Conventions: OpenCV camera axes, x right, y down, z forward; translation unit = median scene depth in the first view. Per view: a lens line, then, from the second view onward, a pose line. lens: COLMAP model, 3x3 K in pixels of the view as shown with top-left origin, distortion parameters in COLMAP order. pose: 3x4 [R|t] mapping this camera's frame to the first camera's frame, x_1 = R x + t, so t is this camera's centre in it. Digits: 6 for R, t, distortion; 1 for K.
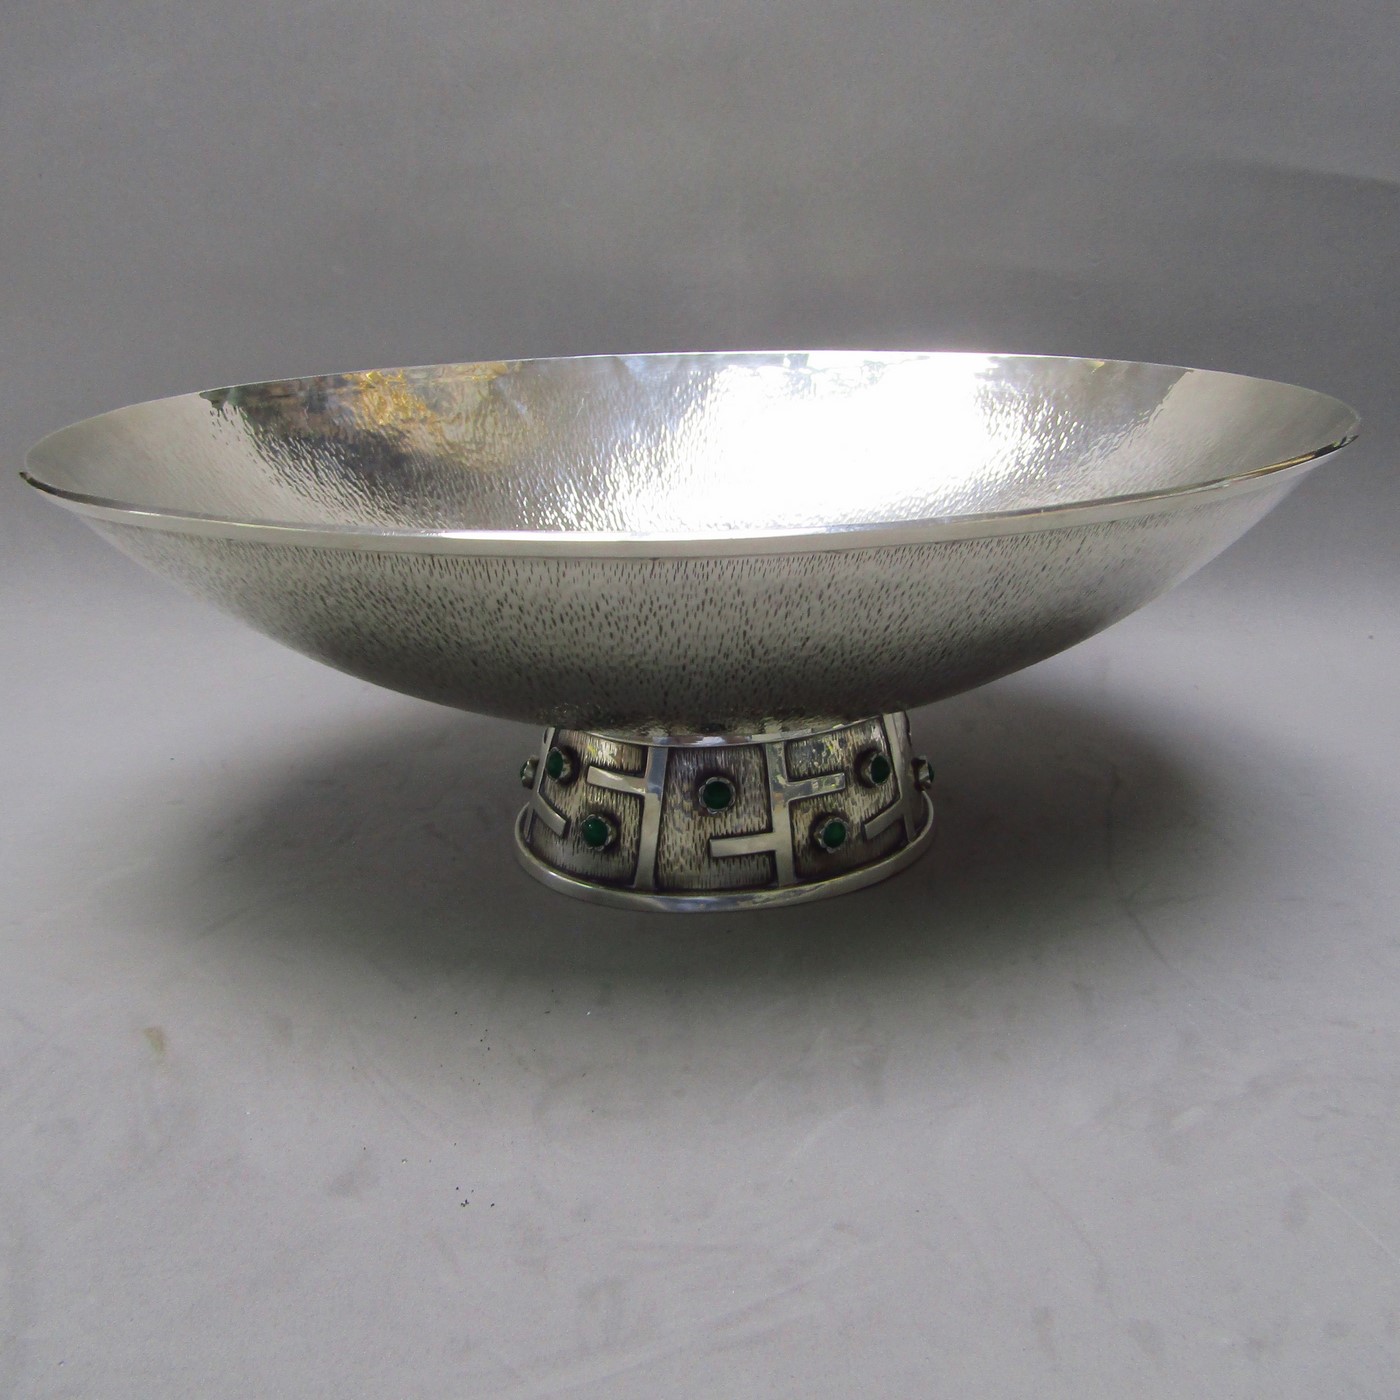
lens RADIAL K [[1317.0, 0, 701.0], [0, 1317.0, 705.4], [0, 0, 1]] dist [-0.011927, 0.000000]
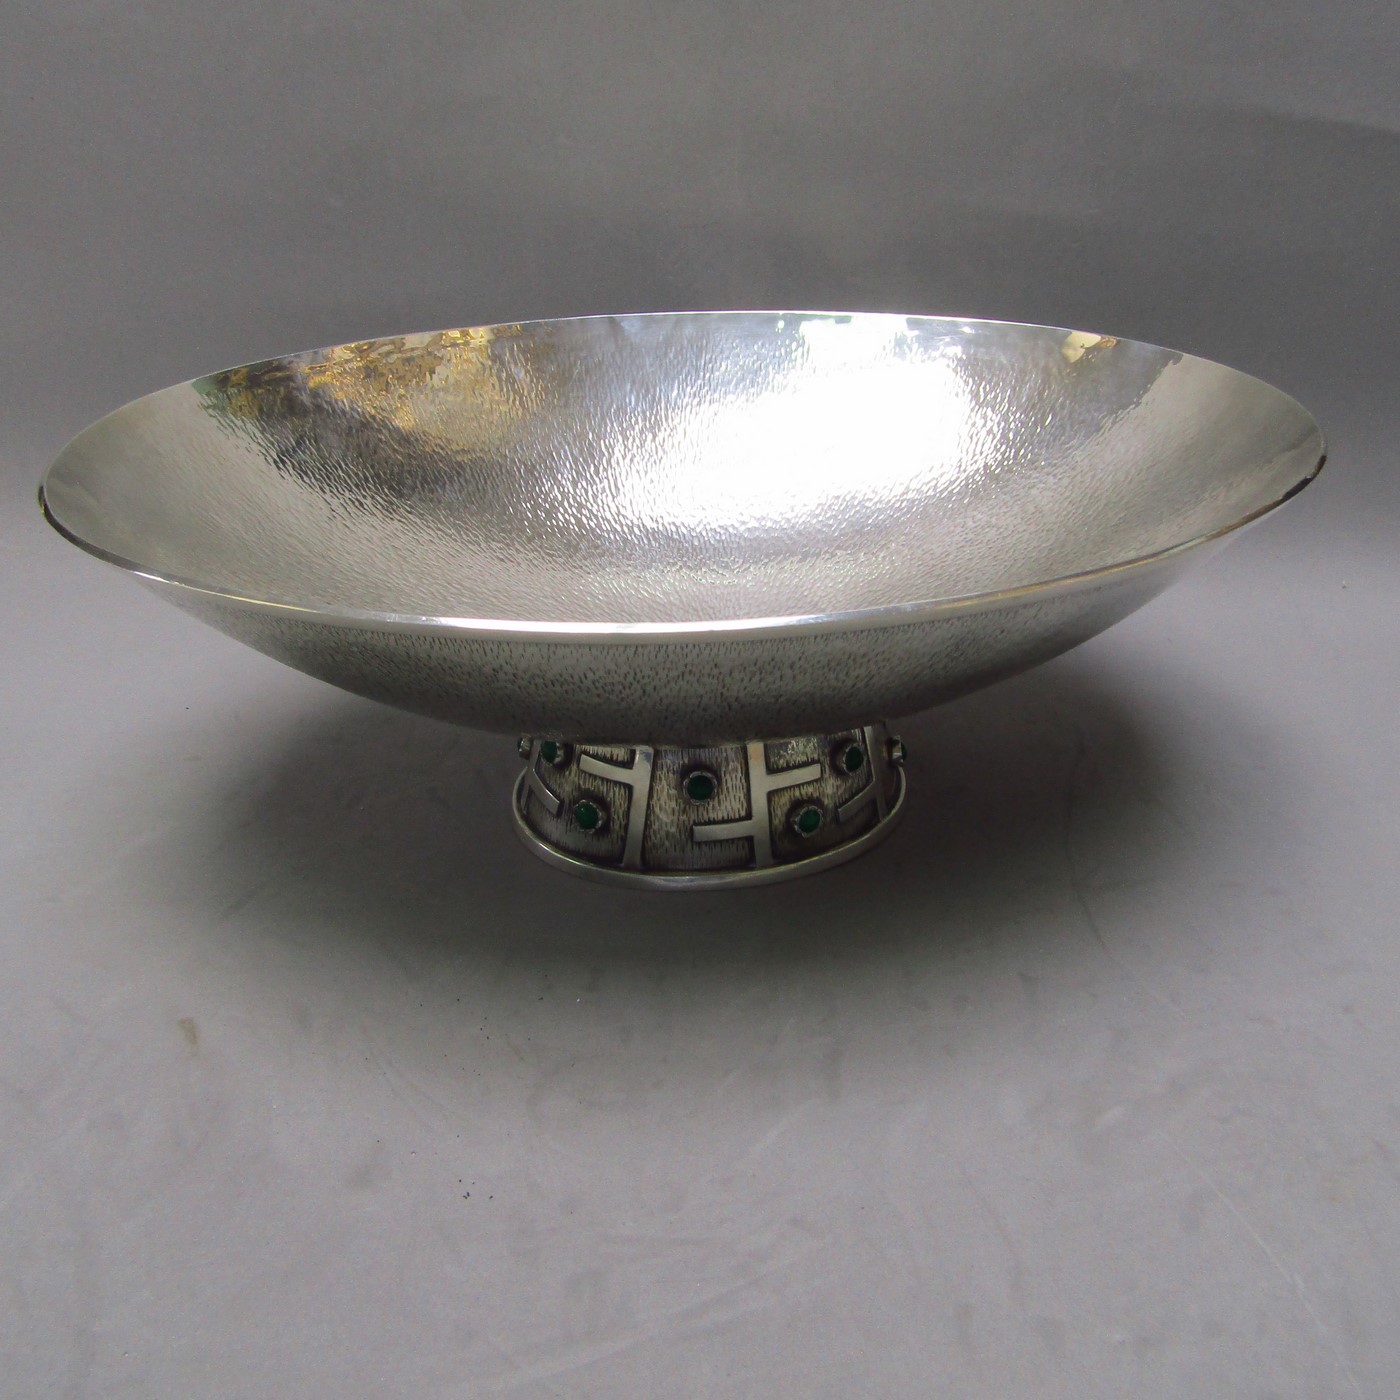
lens RADIAL K [[1317.0, 0, 702.1], [0, 1317.0, 700.9], [0, 0, 1]] dist [-0.011927, 0.000000]
pose [[0.999868, 0.016228, -0.000168, 0.016019], [-0.016075, 0.991710, 0.127489, -0.174445], [0.002235, -0.127470, 0.991840, -0.069523]]
